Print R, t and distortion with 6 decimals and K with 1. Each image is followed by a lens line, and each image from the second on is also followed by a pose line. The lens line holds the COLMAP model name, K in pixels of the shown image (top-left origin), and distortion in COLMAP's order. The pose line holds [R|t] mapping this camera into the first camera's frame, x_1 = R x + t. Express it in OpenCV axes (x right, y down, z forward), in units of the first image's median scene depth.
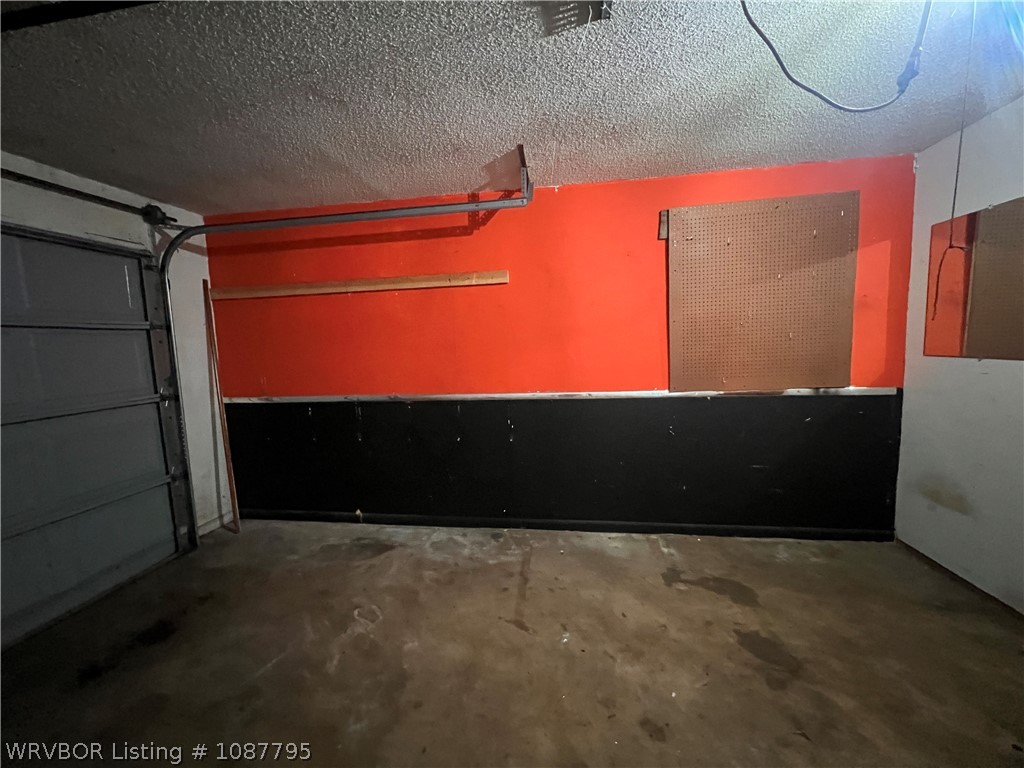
lens RADIAL K [[411.0, 0, 512.9], [0, 411.0, 383.9], [0, 0, 1]] dist [-0.001306, 0.000499]
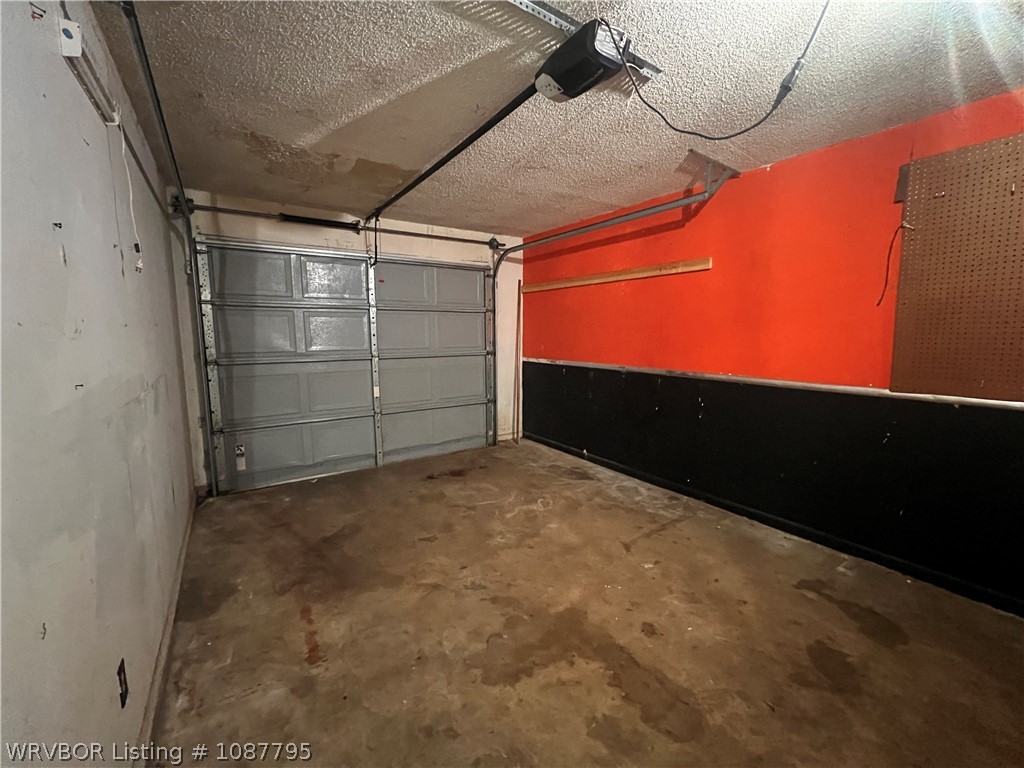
lens RADIAL K [[411.0, 0, 510.9], [0, 411.0, 382.6], [0, 0, 1]] dist [-0.001306, 0.000499]
pose [[0.684471, 0.124495, -0.718332, 0.443147], [-0.093192, 0.992170, 0.083155, 0.005364], [0.723059, 0.010025, 0.690713, -0.103220]]
